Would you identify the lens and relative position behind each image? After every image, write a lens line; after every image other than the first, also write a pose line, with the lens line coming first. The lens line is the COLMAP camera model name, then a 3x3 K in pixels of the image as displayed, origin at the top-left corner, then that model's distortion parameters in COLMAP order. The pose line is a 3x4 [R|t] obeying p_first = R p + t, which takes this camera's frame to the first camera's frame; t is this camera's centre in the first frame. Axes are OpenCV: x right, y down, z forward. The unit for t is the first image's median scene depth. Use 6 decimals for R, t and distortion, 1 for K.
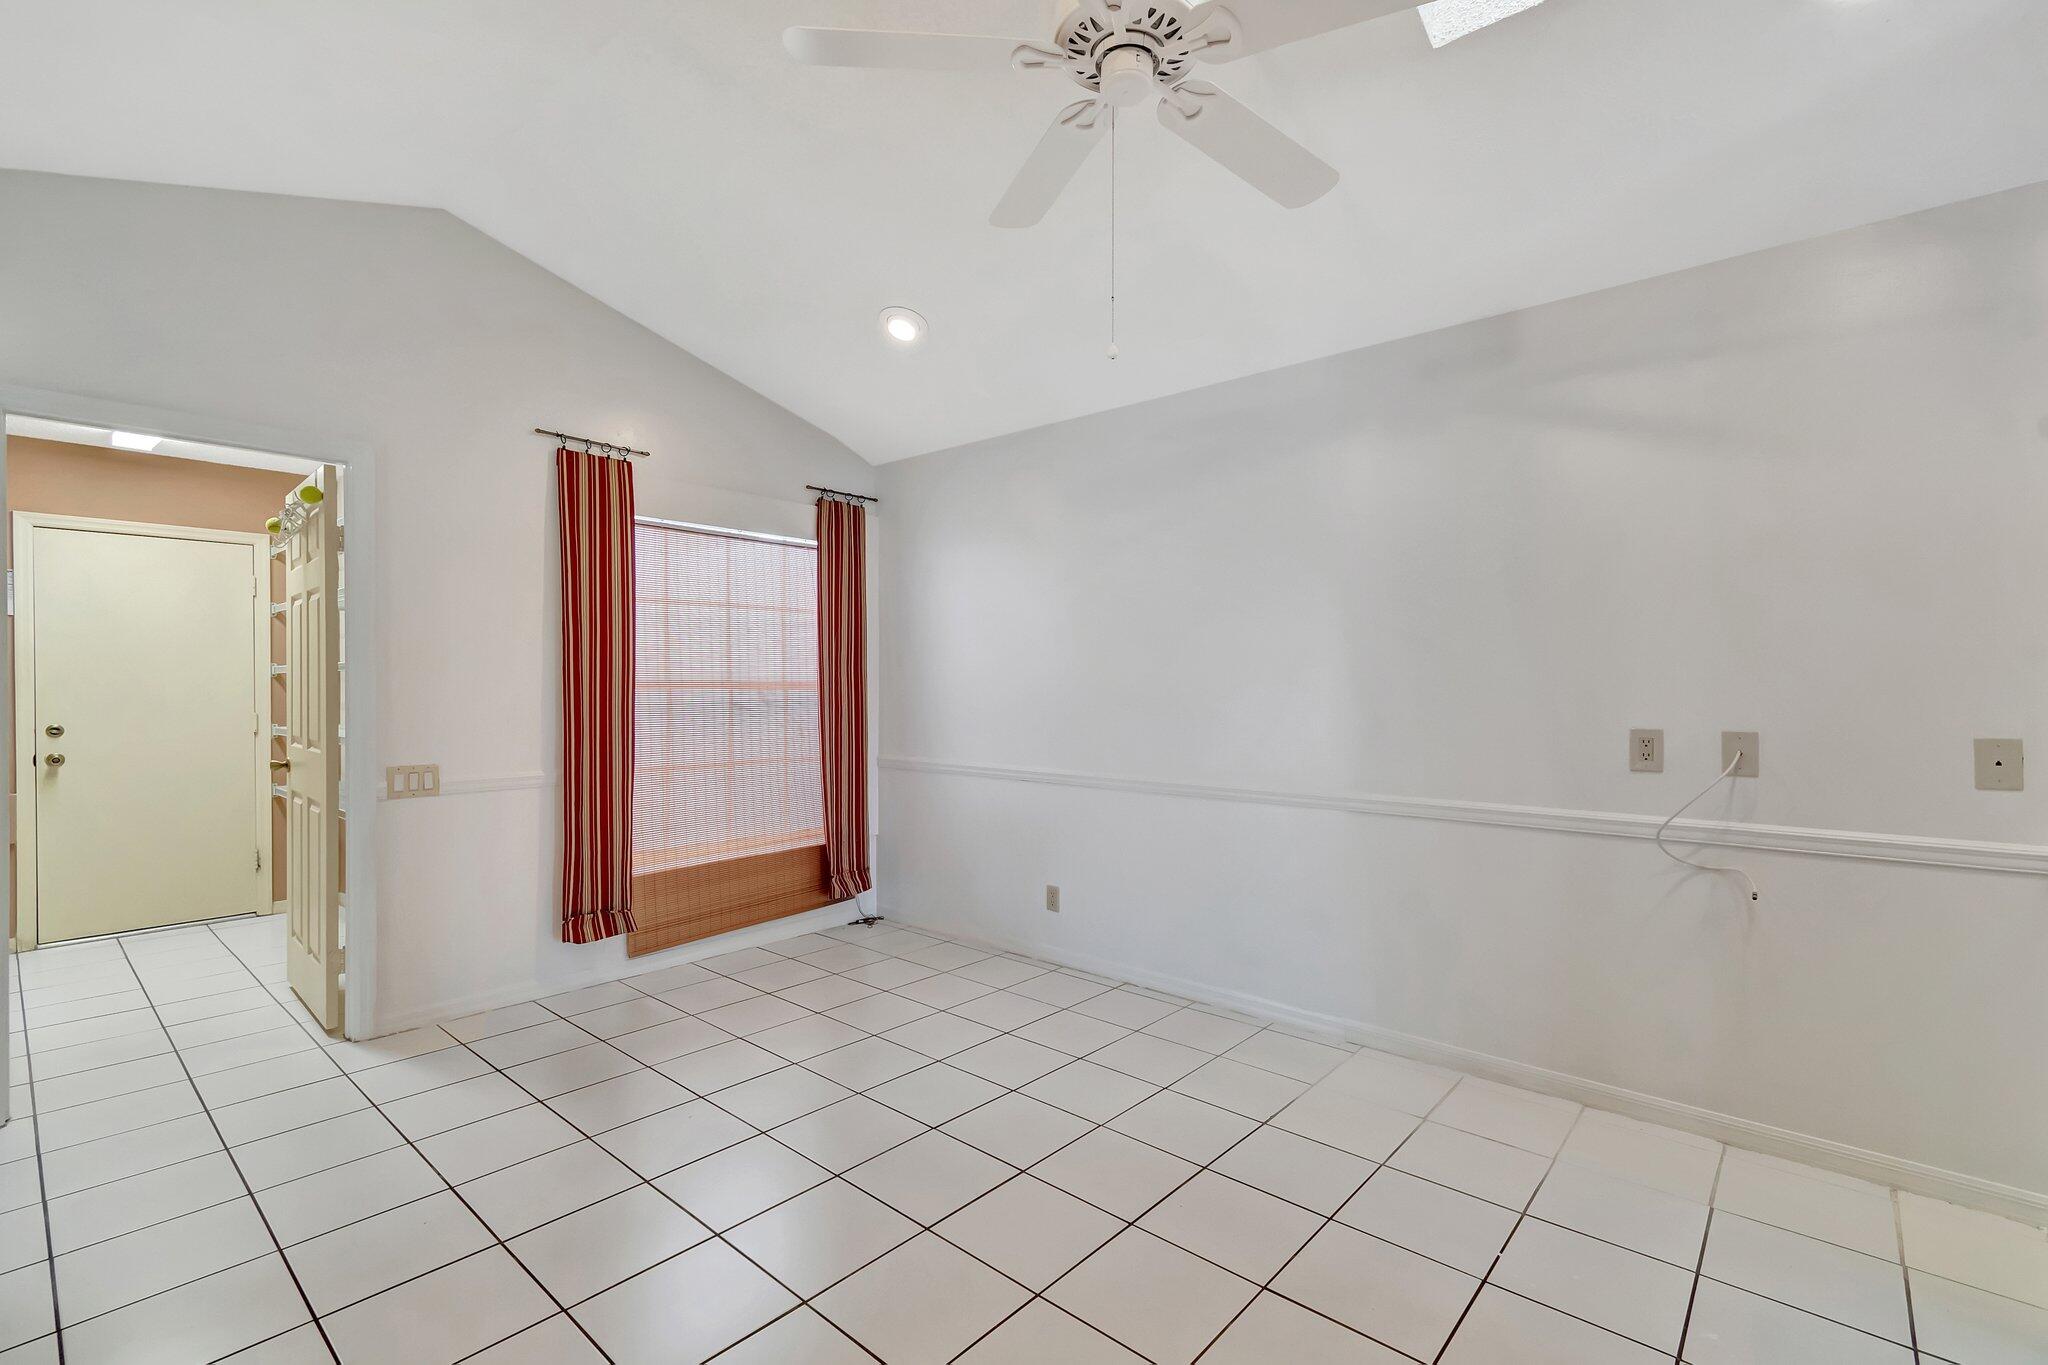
lens RADIAL K [[921.9, 0, 1039.4], [0, 921.9, 679.1], [0, 0, 1]] dist [0.001456, -0.001330]
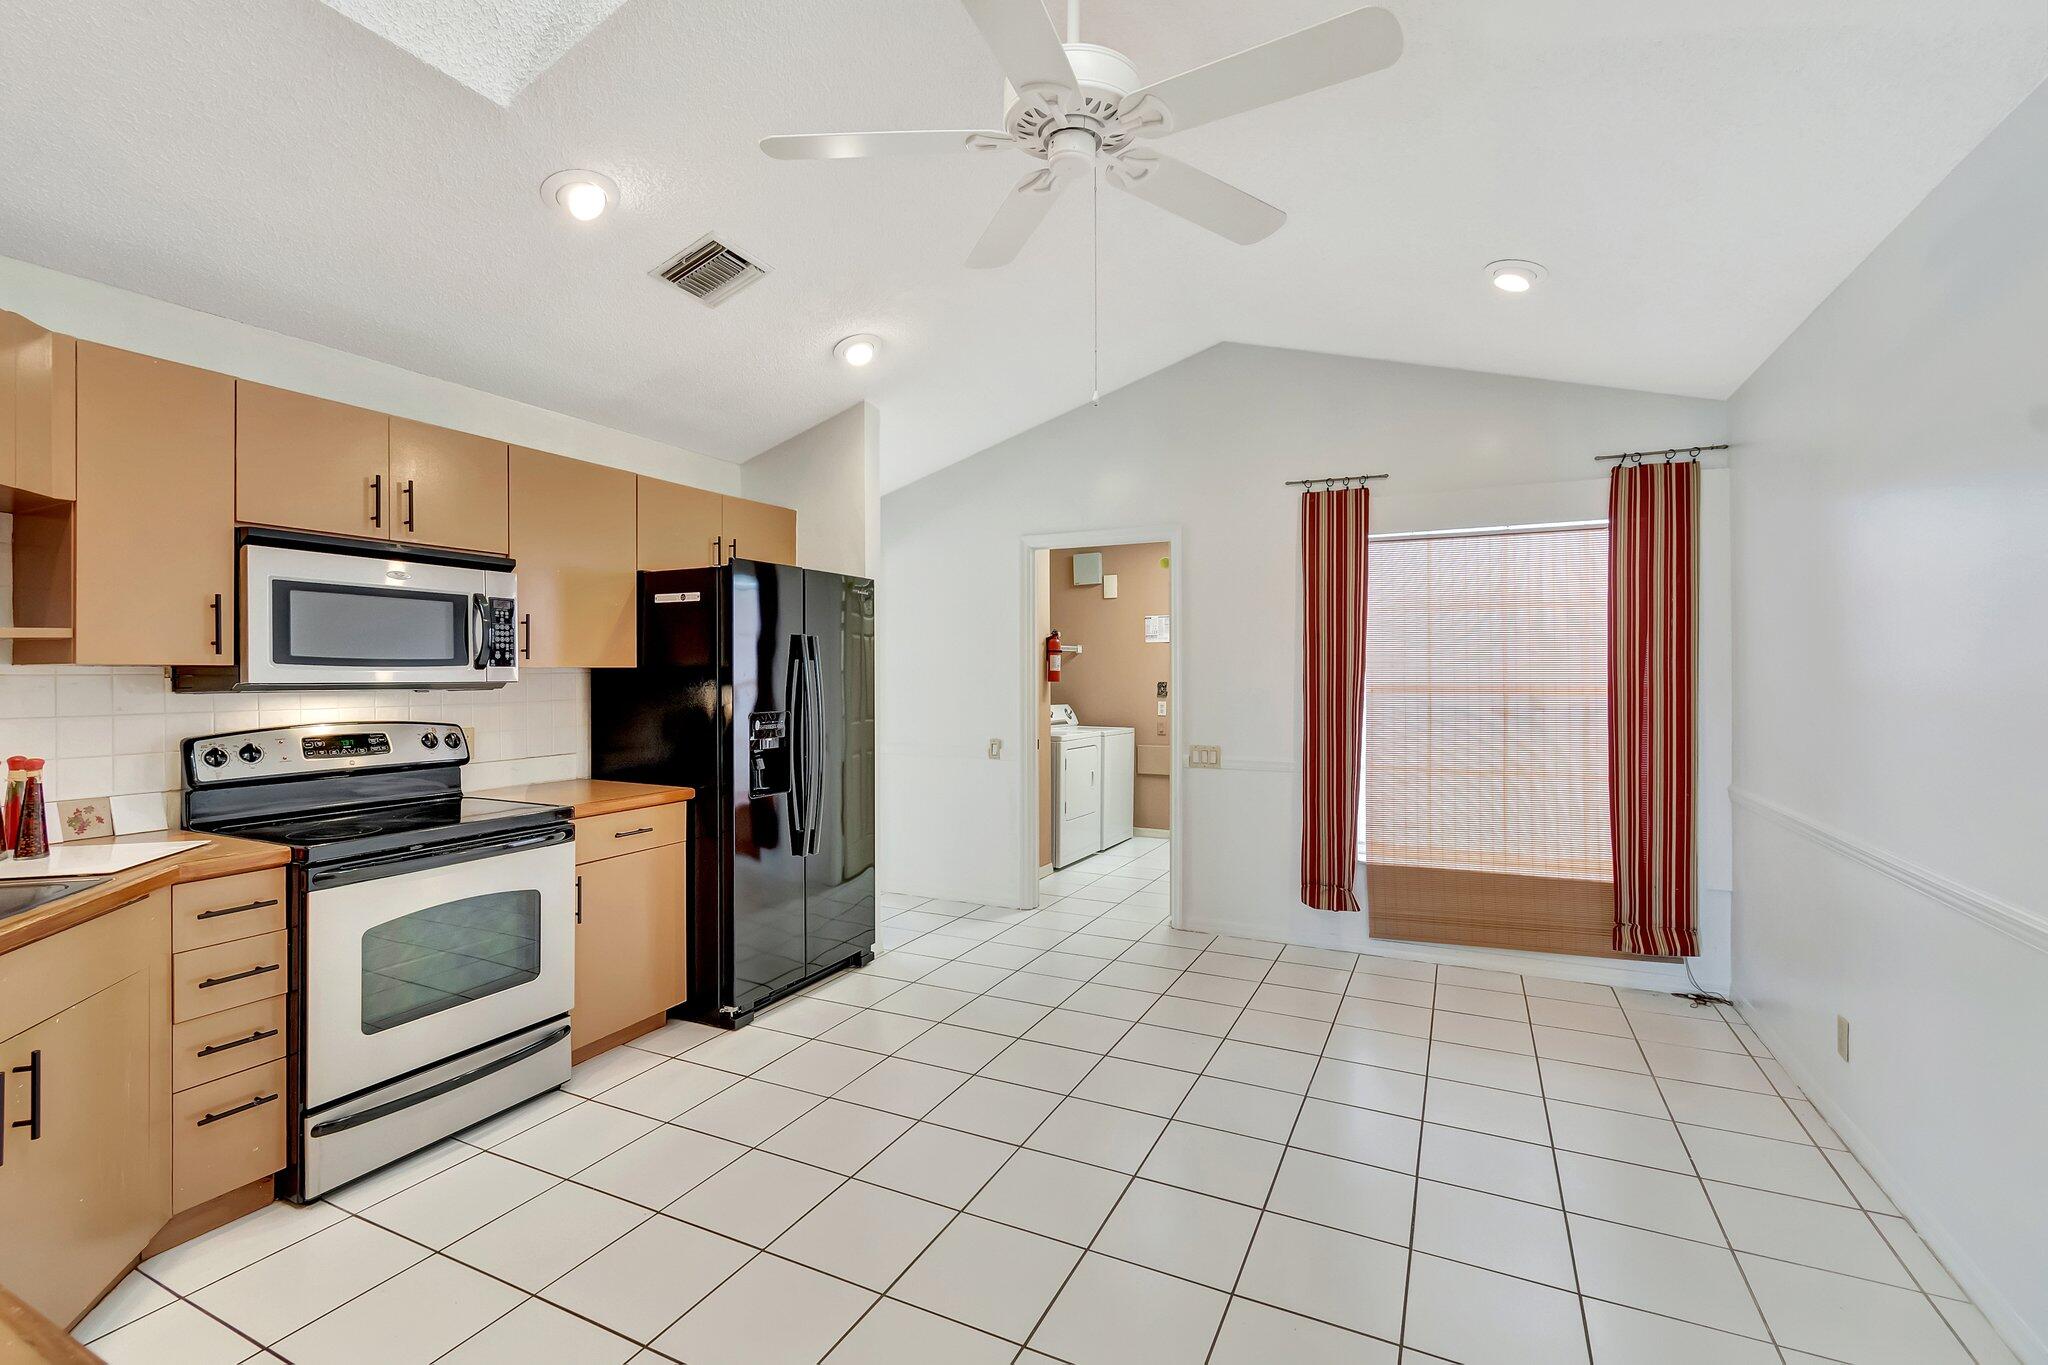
lens RADIAL K [[921.9, 0, 1029.4], [0, 921.9, 678.6], [0, 0, 1]] dist [0.001456, -0.001330]
pose [[0.245078, -0.005446, -0.969488, 0.523648], [0.001140, 0.999985, -0.005329, -0.001260], [0.969503, 0.000200, 0.245081, 0.334102]]
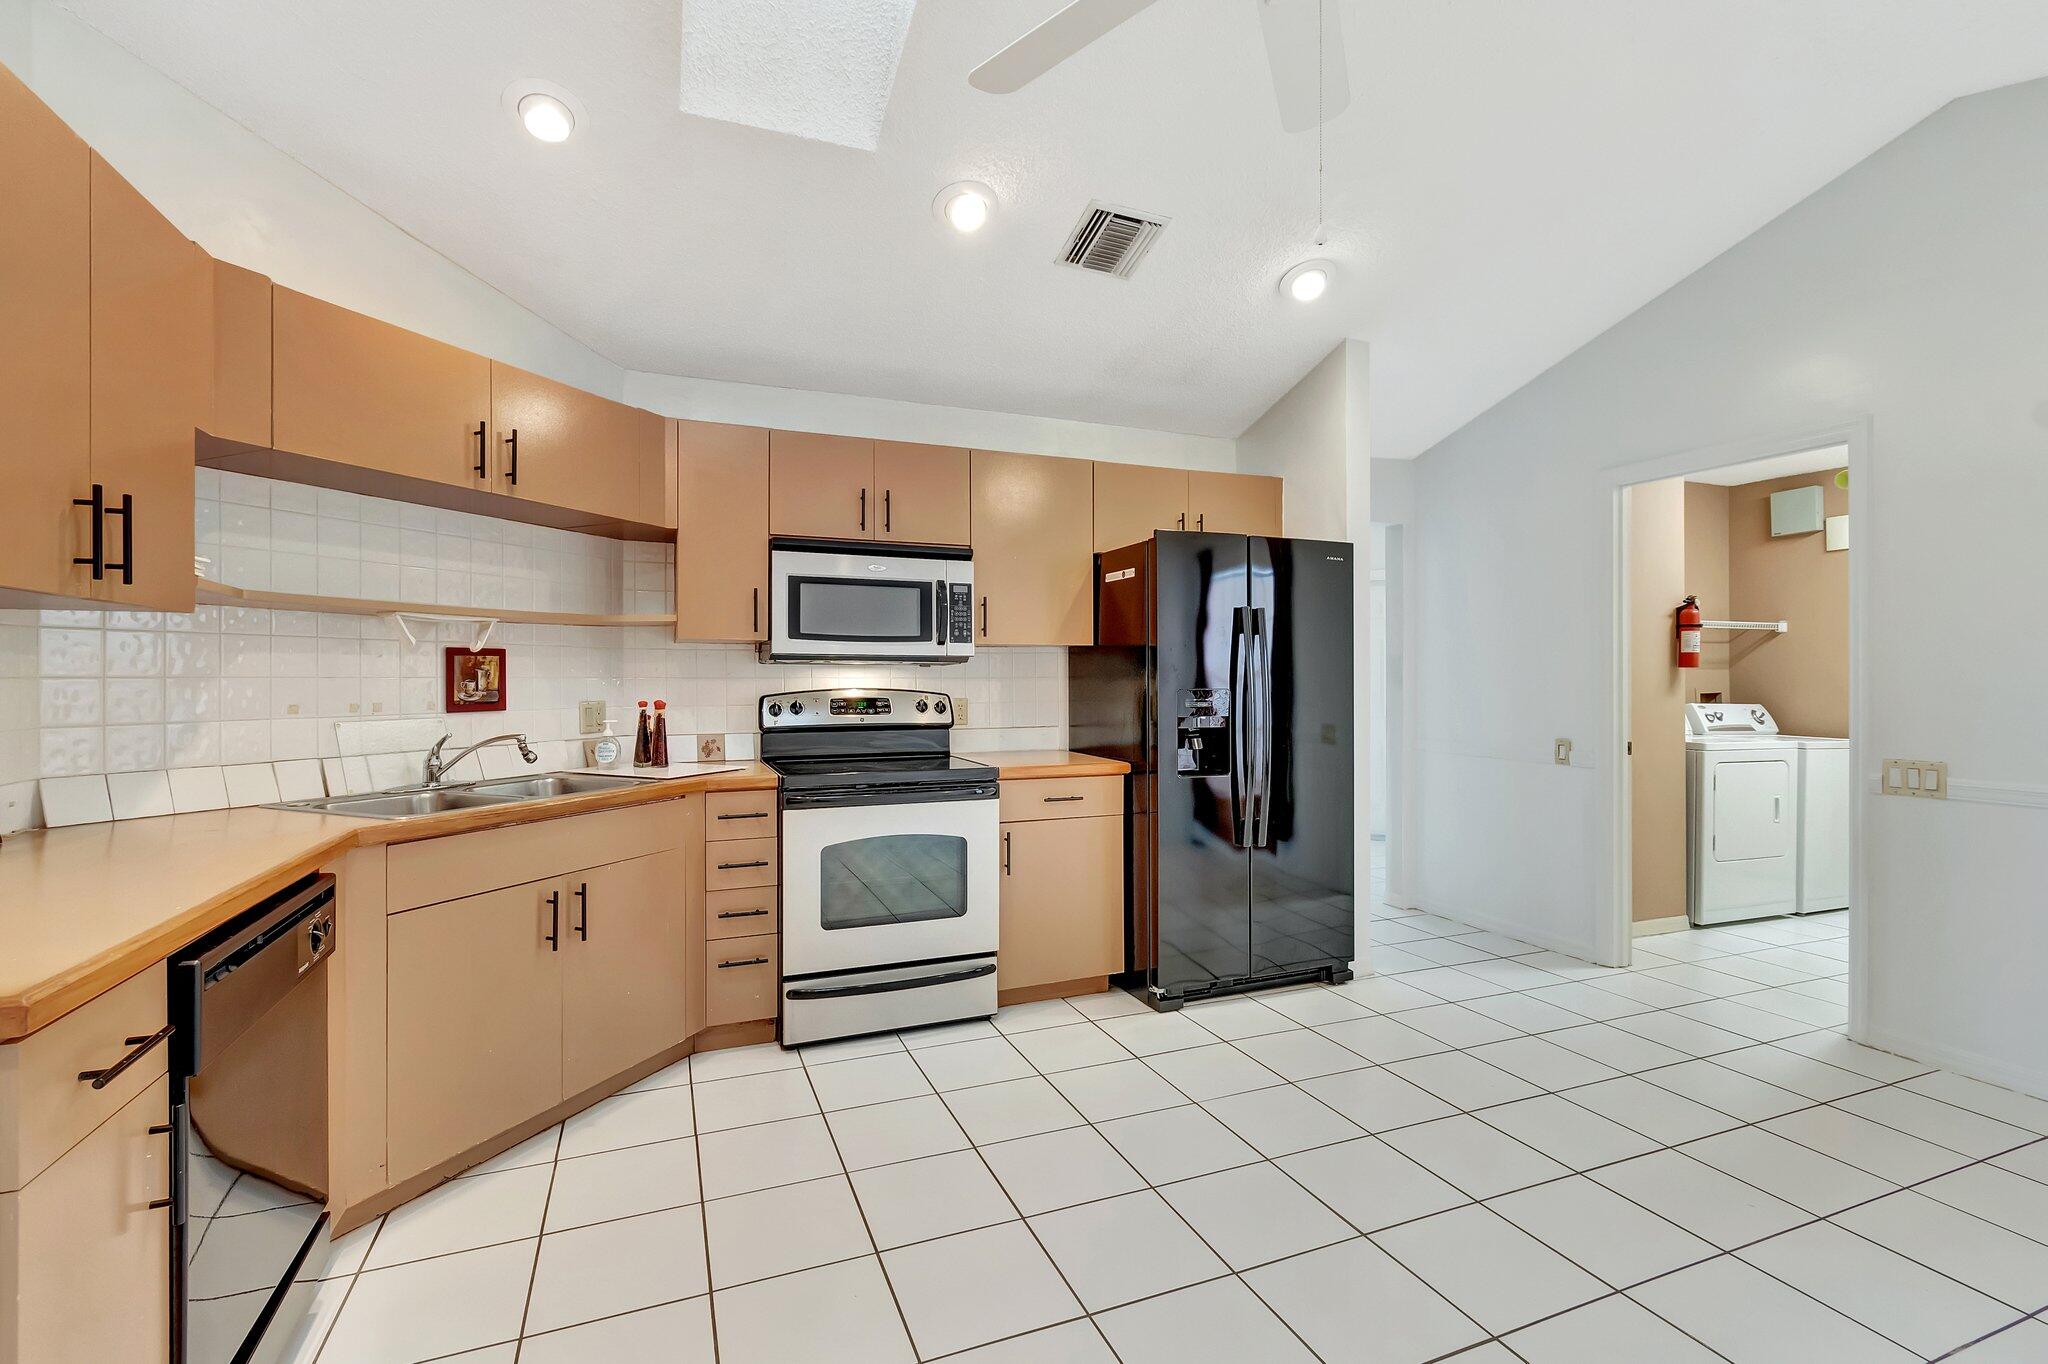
lens RADIAL K [[921.9, 0, 1013.1], [0, 921.9, 685.7], [0, 0, 1]] dist [0.001456, -0.001330]
pose [[-0.481882, -0.006926, -0.876209, 0.424323], [-0.008041, 0.999962, -0.003482, 0.027838], [0.876199, 0.005367, -0.481919, 0.566645]]
